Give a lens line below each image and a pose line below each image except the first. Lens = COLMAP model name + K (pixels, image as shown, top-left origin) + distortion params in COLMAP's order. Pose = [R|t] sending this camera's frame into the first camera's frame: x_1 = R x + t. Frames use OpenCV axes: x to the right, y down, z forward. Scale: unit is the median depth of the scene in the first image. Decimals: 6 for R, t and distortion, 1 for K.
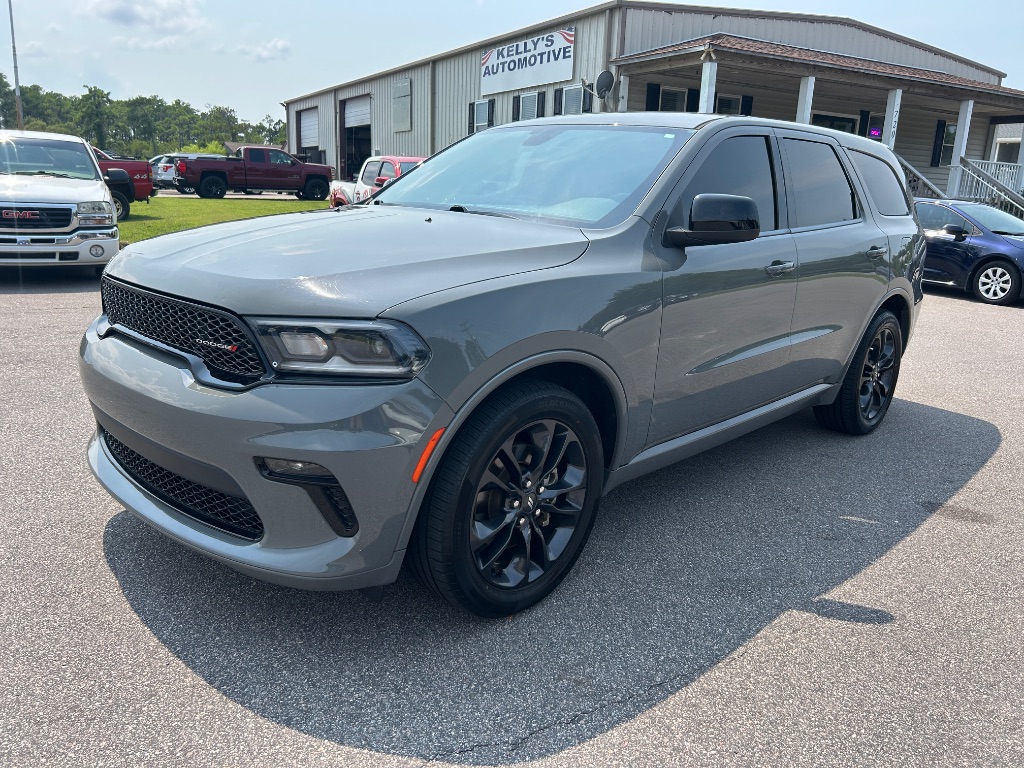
lens RADIAL K [[782.3, 0, 508.4], [0, 782.3, 384.1], [0, 0, 1]] dist [0.041062, -0.046746]
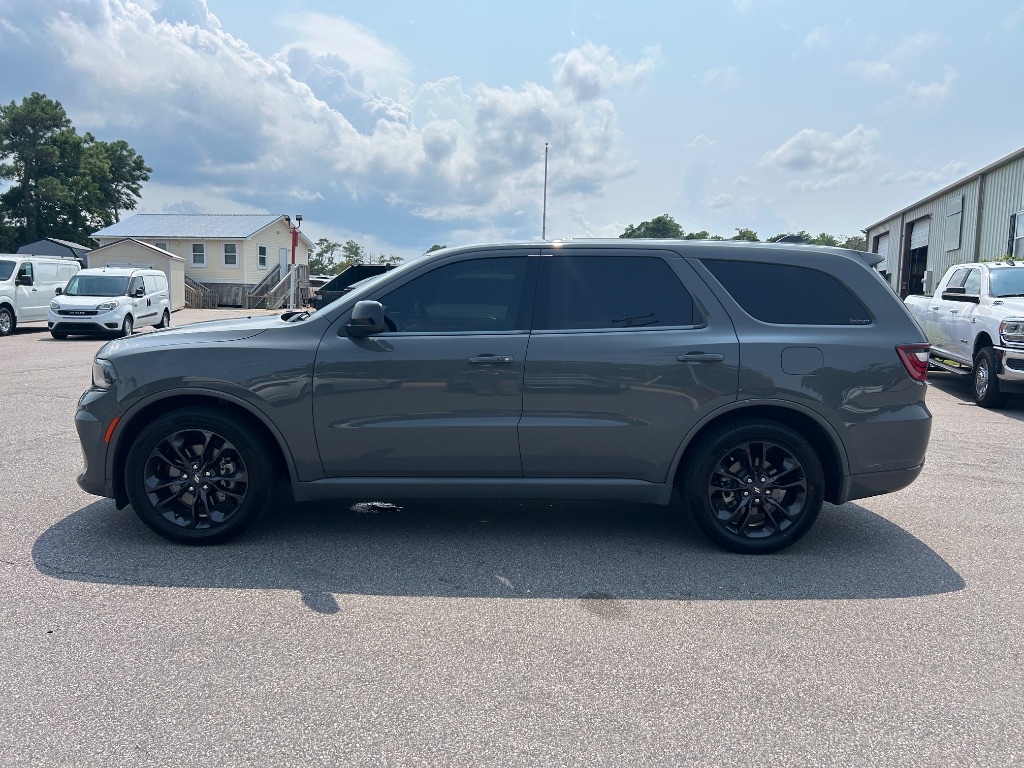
lens RADIAL K [[782.3, 0, 508.4], [0, 782.3, 384.1], [0, 0, 1]] dist [0.041062, -0.046746]
pose [[0.711156, 0.056122, -0.700791, 0.224897], [-0.164568, 0.982403, -0.088327, -0.001276], [0.683502, 0.178142, 0.707877, 0.029504]]
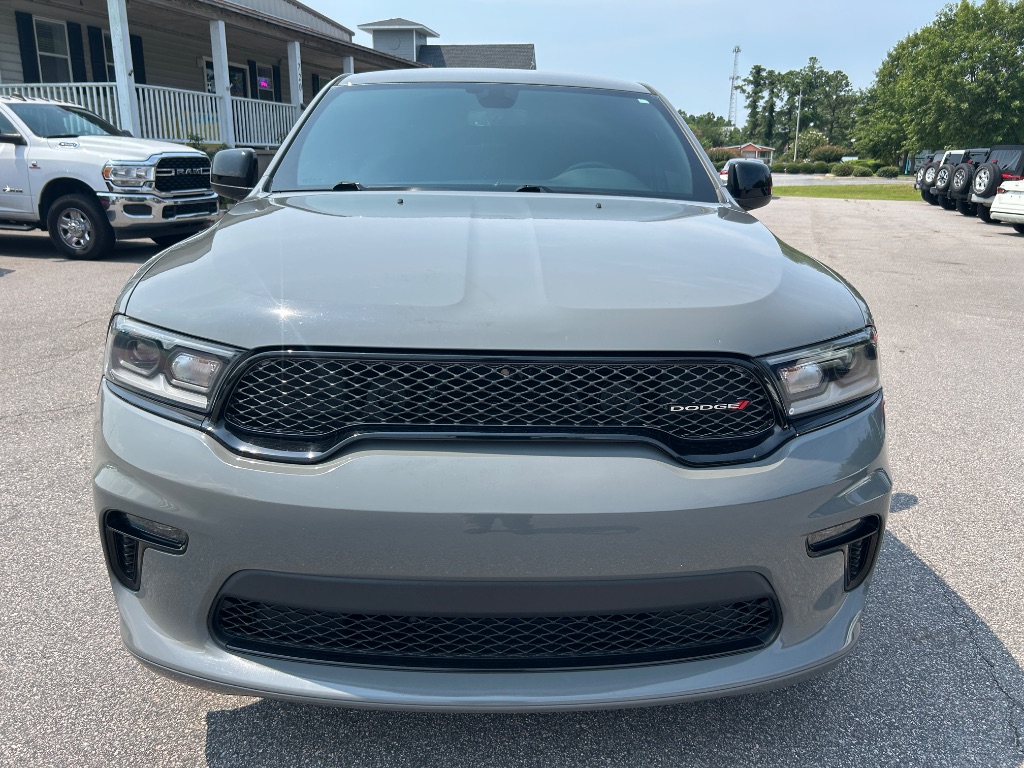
lens RADIAL K [[812.1, 0, 515.7], [0, 812.1, 381.9], [0, 0, 1]] dist [0.019100, -0.002348]
pose [[0.695703, -0.220065, 0.683789, -0.114719], [0.188058, 0.974514, 0.122295, -0.022570], [-0.693275, 0.043511, 0.719358, 0.069130]]
